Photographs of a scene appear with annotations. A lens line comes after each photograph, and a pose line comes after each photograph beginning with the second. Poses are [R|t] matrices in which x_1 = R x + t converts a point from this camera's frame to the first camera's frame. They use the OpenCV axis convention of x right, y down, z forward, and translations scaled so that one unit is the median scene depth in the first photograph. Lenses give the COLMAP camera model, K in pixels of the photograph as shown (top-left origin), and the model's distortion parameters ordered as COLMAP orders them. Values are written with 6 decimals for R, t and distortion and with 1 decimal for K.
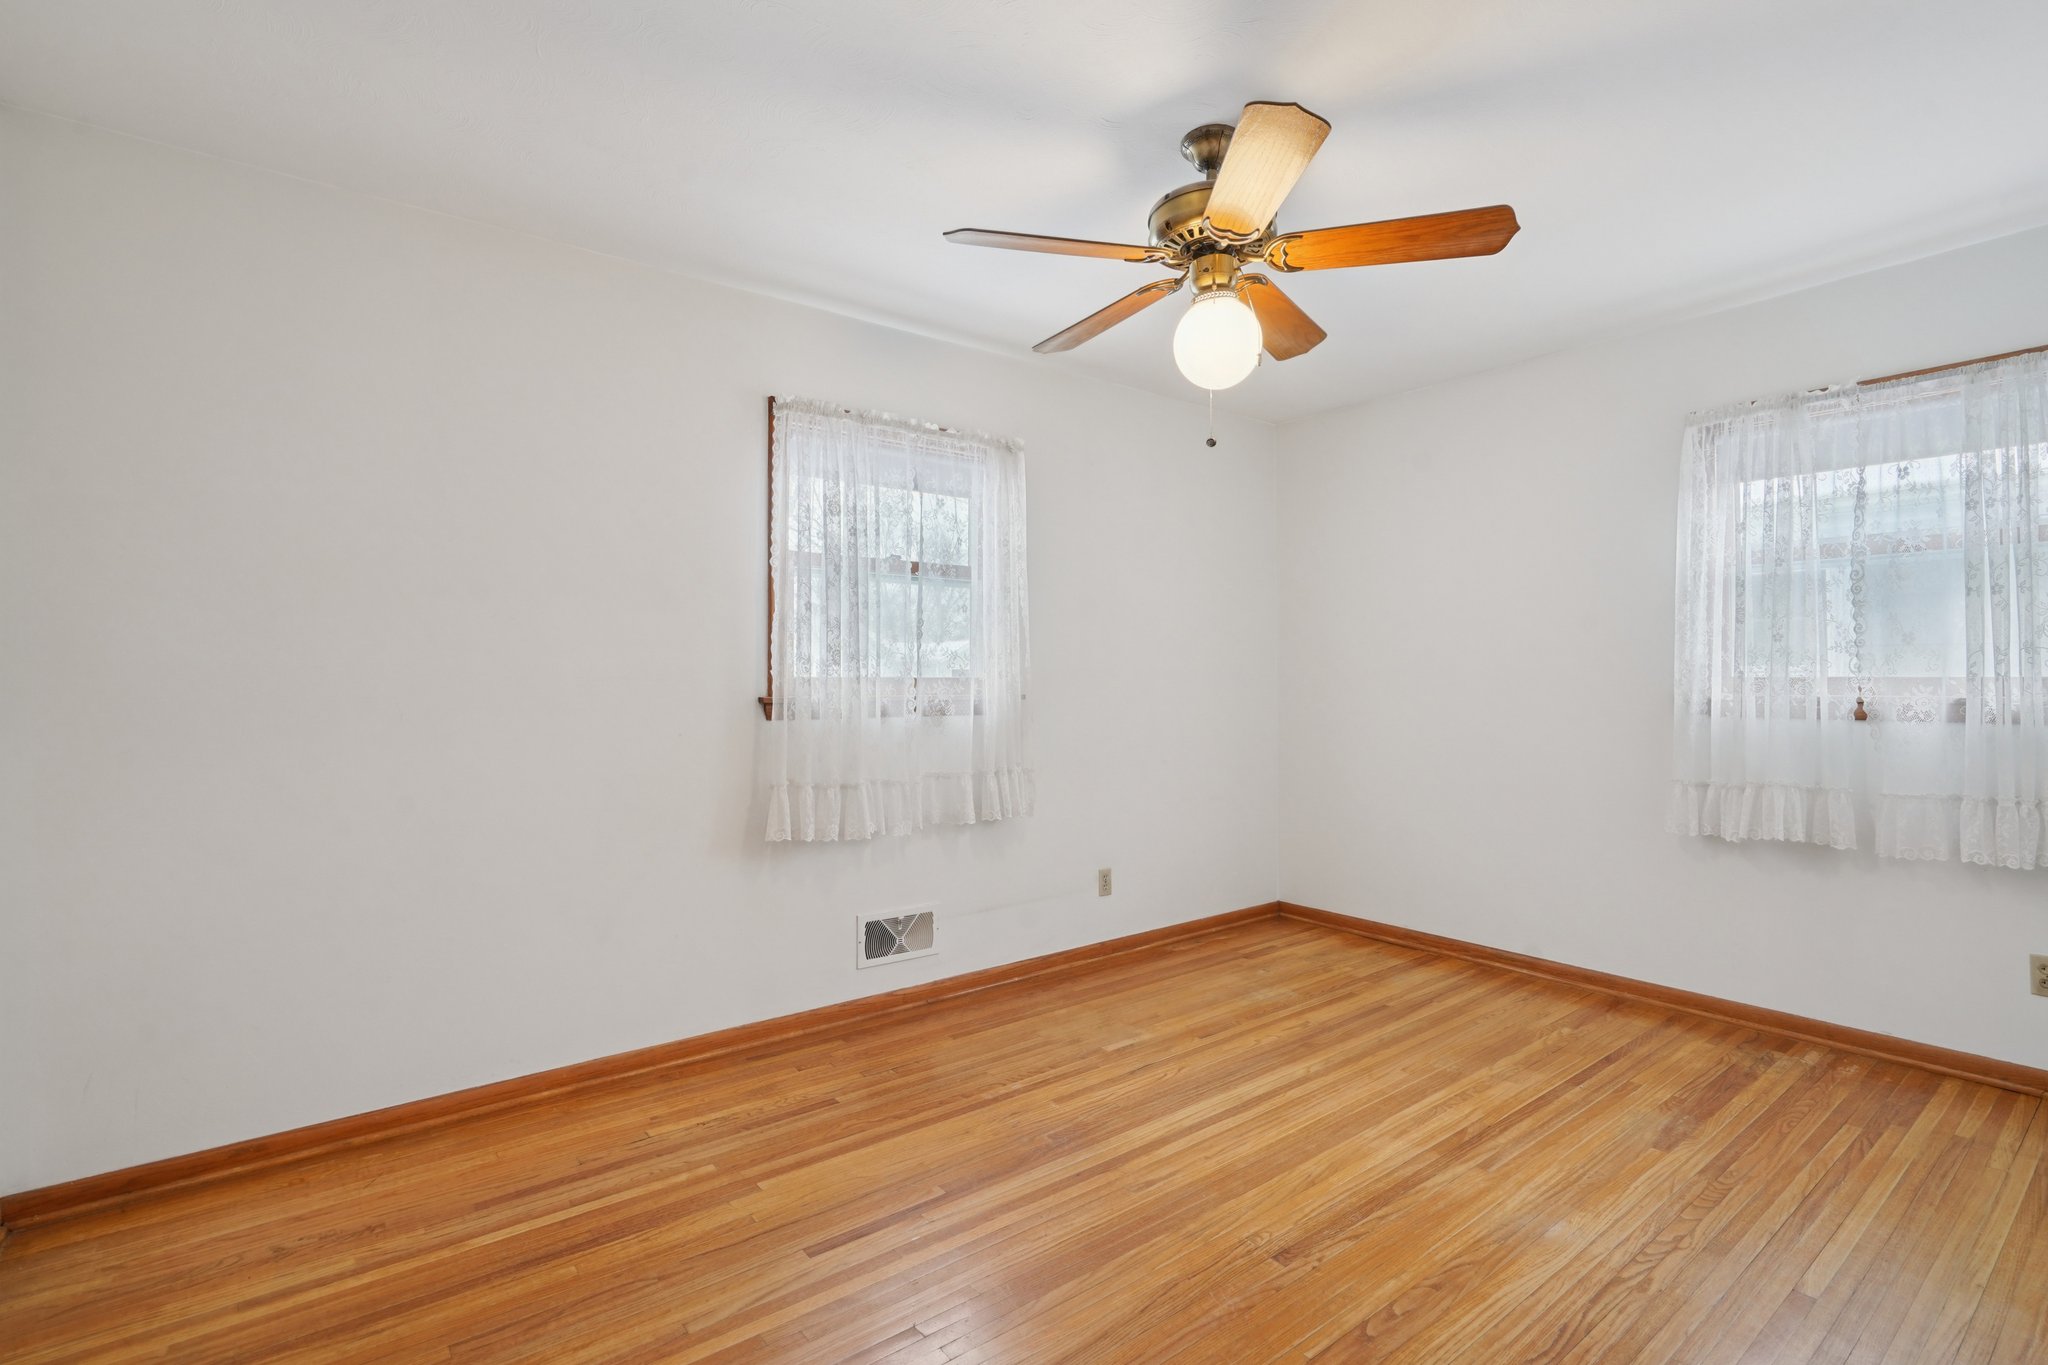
lens RADIAL K [[946.2, 0, 1020.2], [0, 946.2, 678.5], [0, 0, 1]] dist [-0.003216, -0.000827]
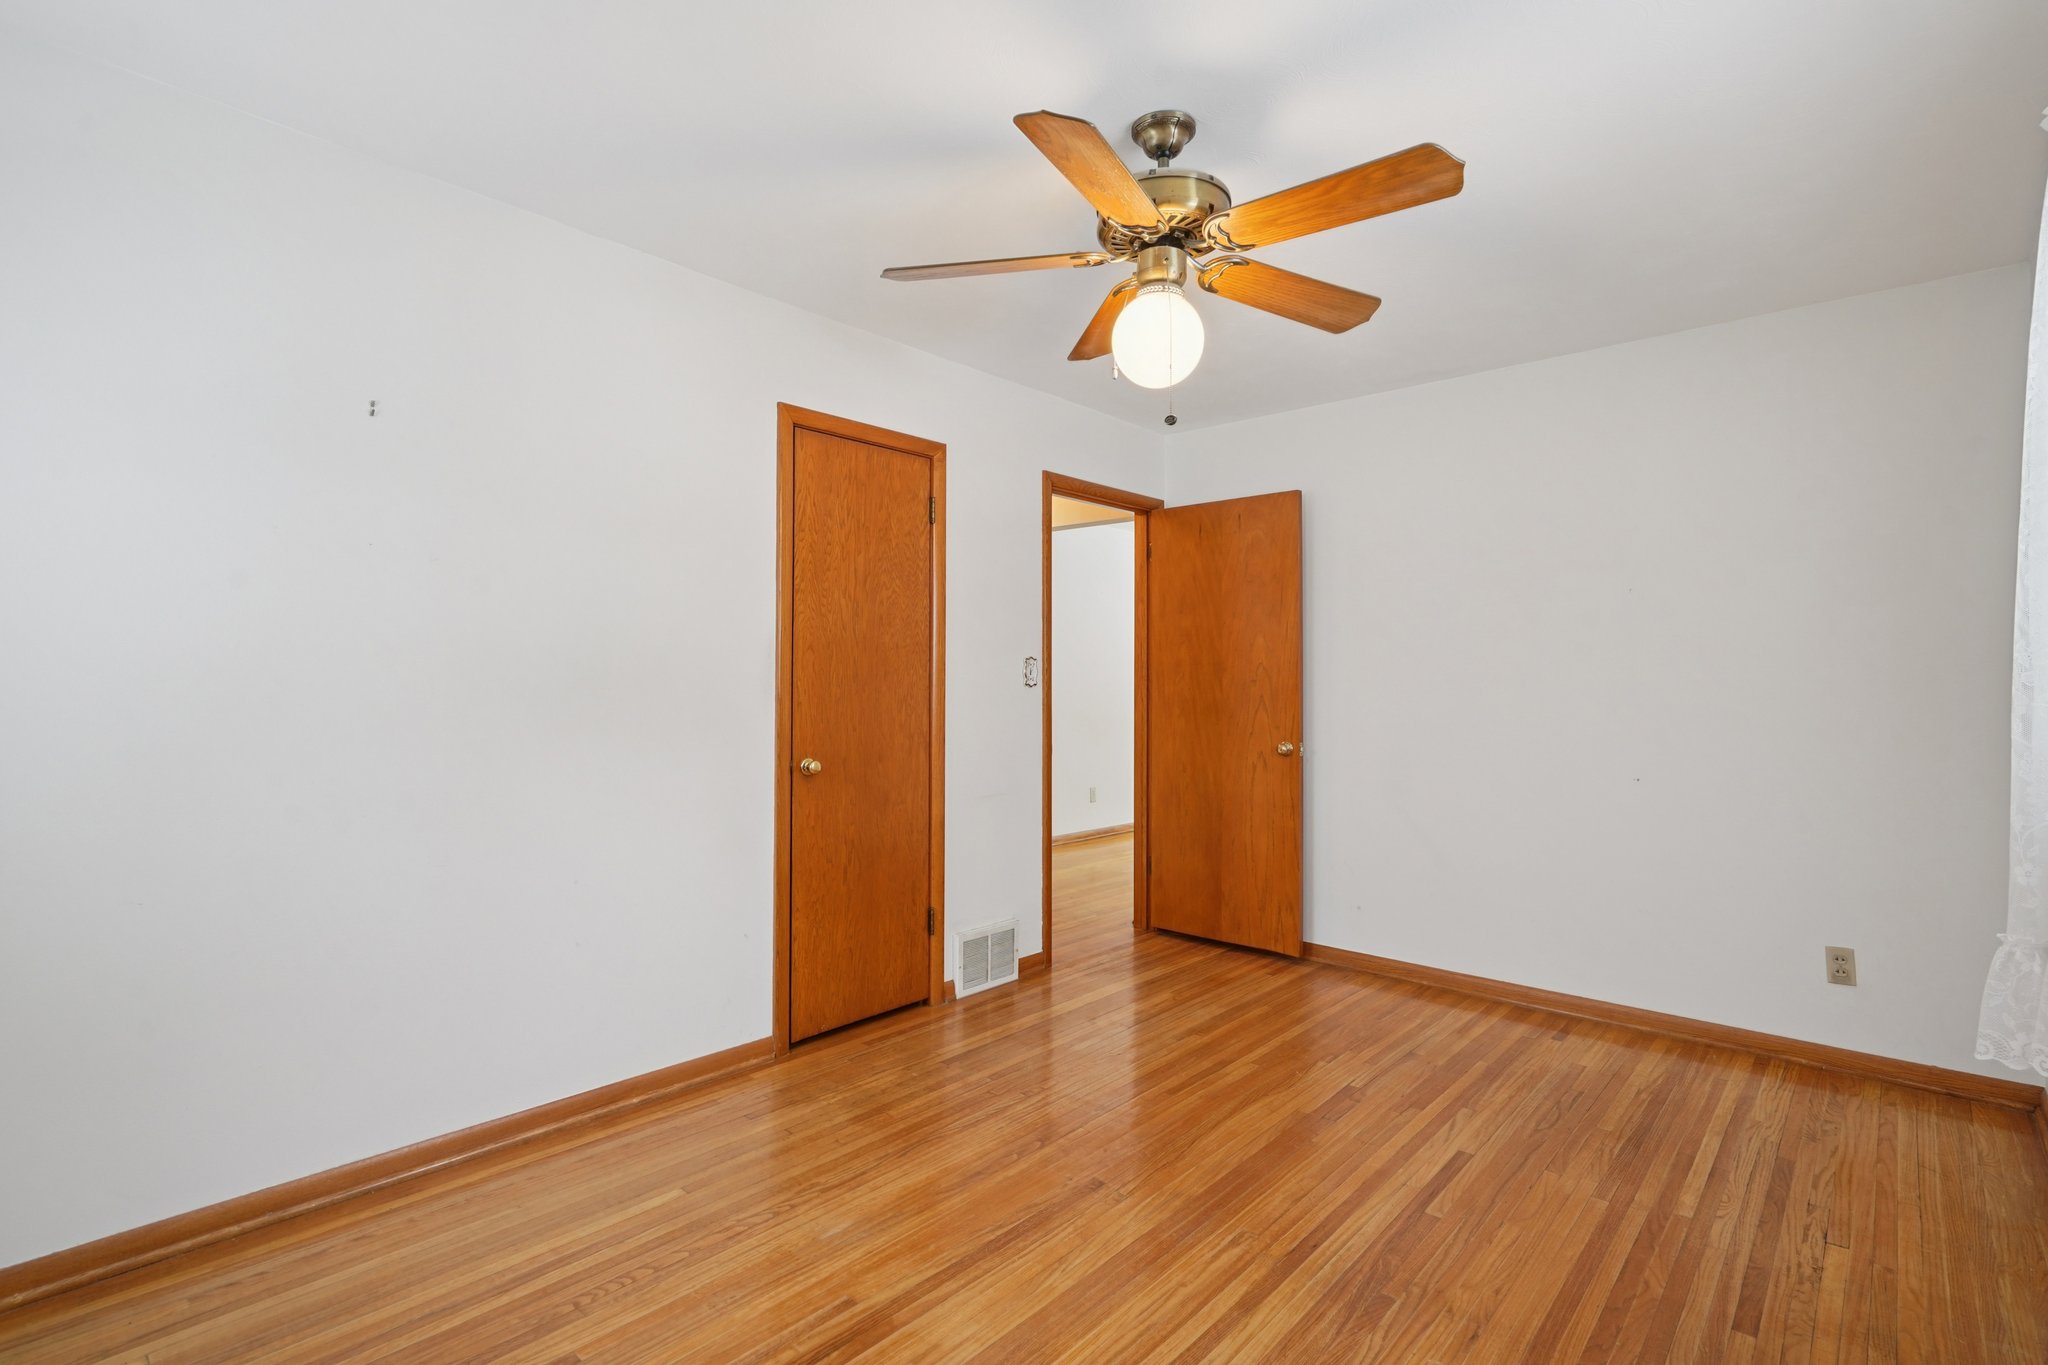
lens RADIAL K [[946.2, 0, 1020.2], [0, 946.2, 678.5], [0, 0, 1]] dist [-0.003216, -0.000827]
pose [[-0.984820, -0.002186, -0.173565, 0.500356], [-0.000125, 0.999929, -0.011886, -0.002846], [0.173579, -0.011683, -0.984751, 1.867294]]
